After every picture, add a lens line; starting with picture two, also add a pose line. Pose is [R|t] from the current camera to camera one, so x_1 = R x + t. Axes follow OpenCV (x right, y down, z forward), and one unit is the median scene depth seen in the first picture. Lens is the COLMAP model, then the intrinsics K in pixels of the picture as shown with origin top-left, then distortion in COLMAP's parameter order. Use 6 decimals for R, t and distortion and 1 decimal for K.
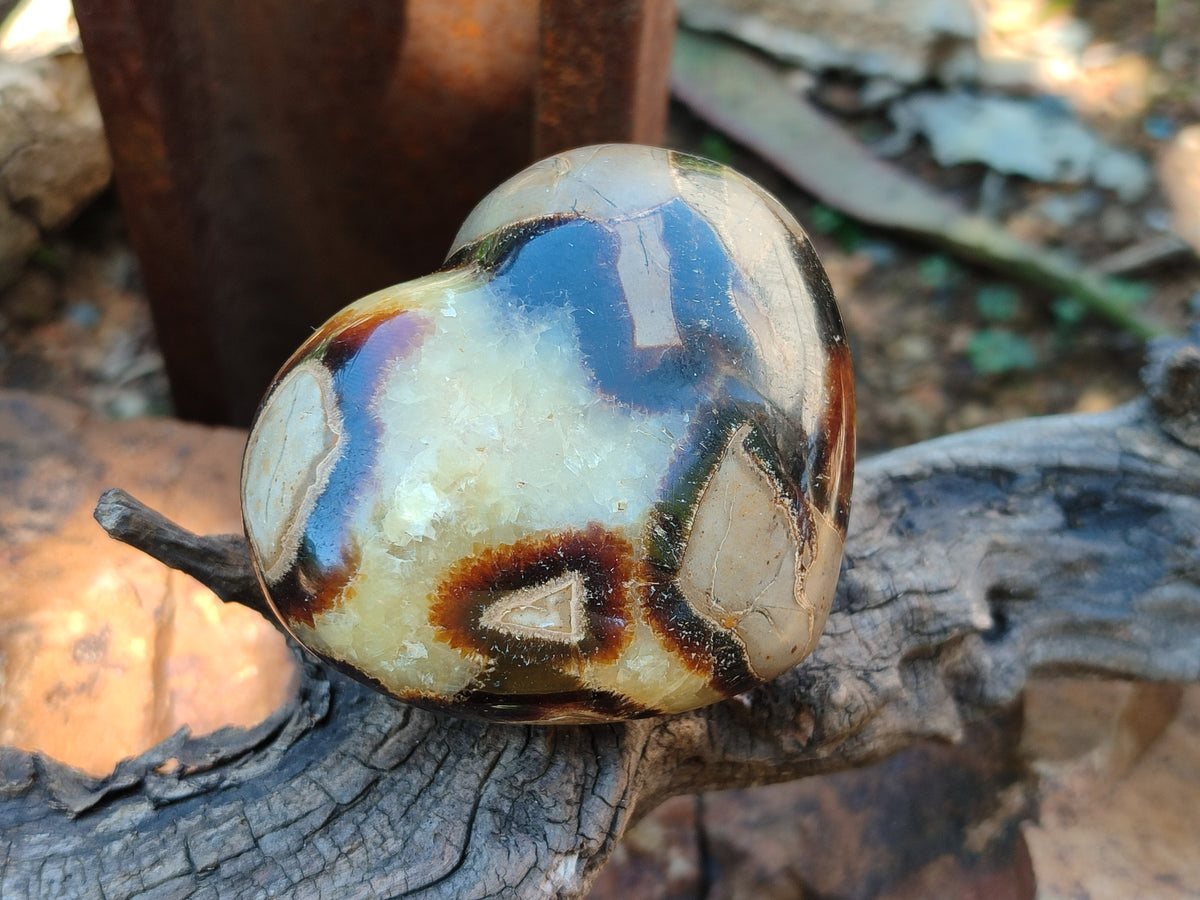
lens RADIAL K [[1806.7, 0, 600.1], [0, 1806.7, 449.1], [0, 0, 1]] dist [0.269198, 0.000000]
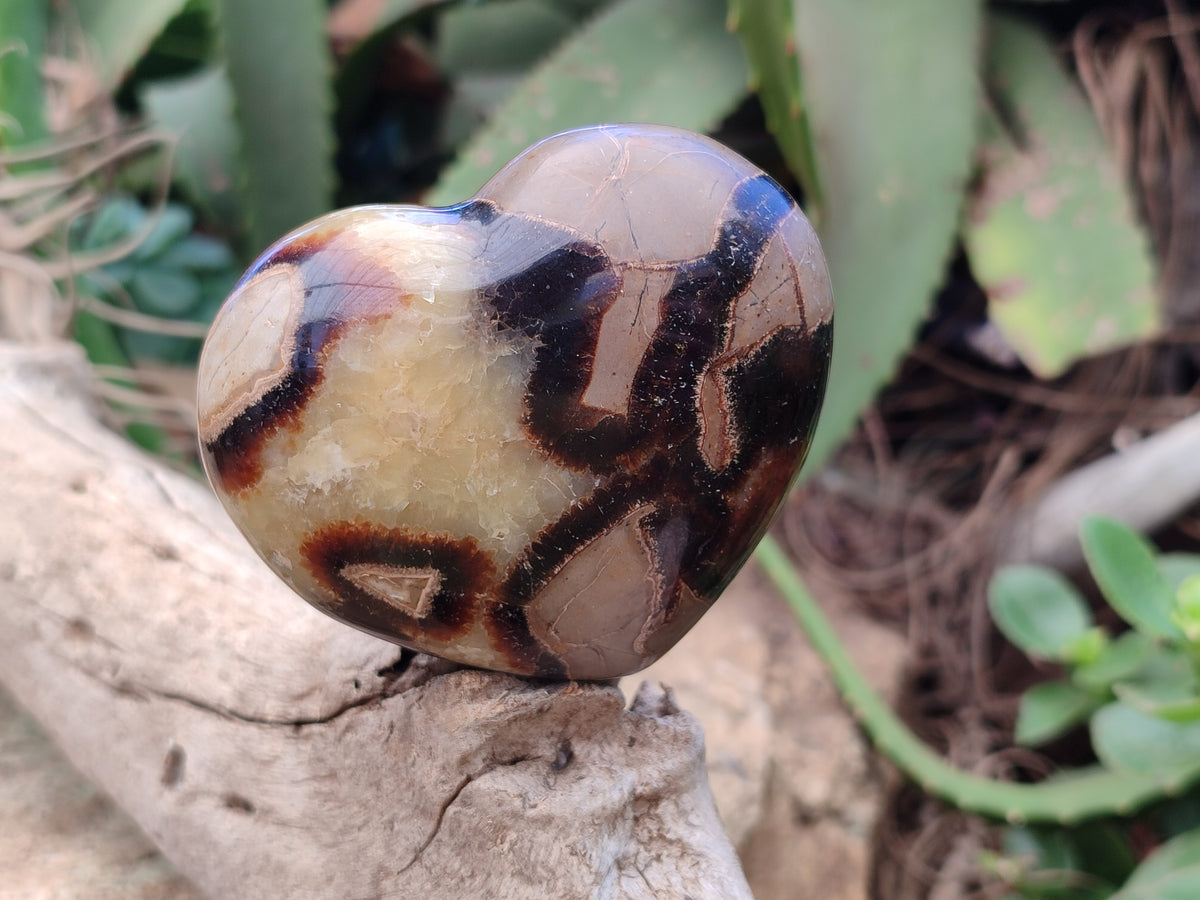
lens RADIAL K [[1806.7, 0, 598.1], [0, 1806.7, 452.7], [0, 0, 1]] dist [0.269198, 0.000000]
pose [[0.892960, 0.447589, -0.047821, 0.092012], [-0.383130, 0.811503, 0.441219, -0.499321], [0.236292, -0.375669, 0.896125, 0.072352]]
